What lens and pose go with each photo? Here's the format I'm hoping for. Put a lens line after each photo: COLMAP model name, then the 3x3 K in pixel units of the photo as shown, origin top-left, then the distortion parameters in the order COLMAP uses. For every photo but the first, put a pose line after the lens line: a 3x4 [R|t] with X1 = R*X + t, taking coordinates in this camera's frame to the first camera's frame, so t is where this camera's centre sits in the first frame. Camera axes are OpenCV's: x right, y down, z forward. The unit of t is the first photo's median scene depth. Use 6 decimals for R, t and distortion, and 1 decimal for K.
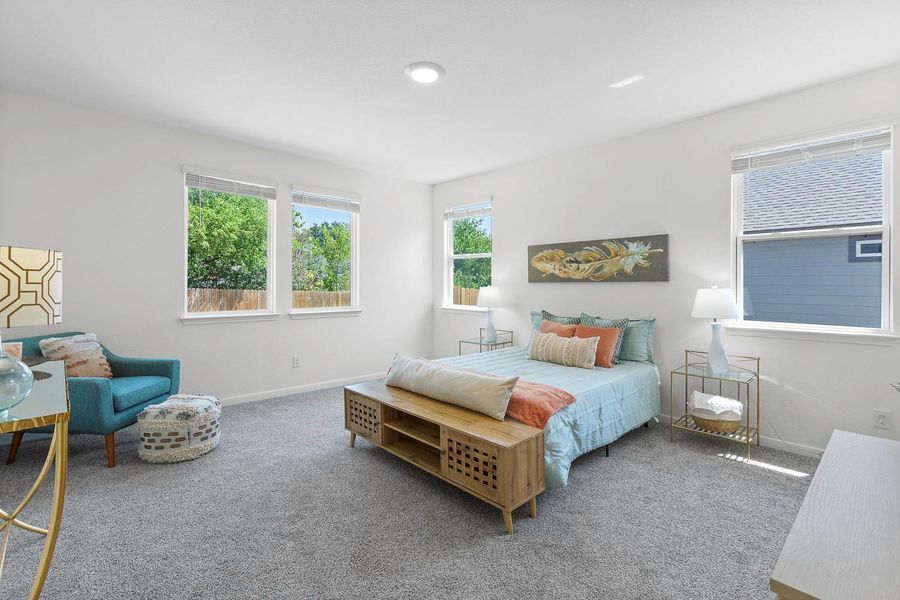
lens RADIAL K [[419.0, 0, 448.0], [0, 419.0, 285.7], [0, 0, 1]] dist [0.001839, 0.000602]
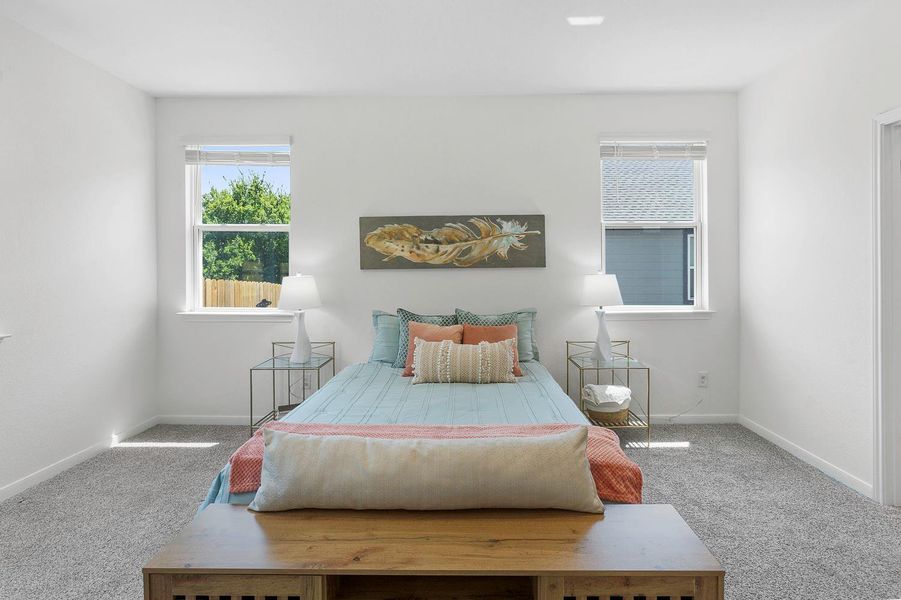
lens RADIAL K [[437.9, 0, 451.9], [0, 437.9, 270.0], [0, 0, 1]] dist [-0.023406, 0.000203]
pose [[0.690613, -0.004949, 0.723208, -0.263604], [0.011130, 0.999931, -0.003787, -0.002553], [-0.723139, 0.010665, 0.690620, 0.448248]]
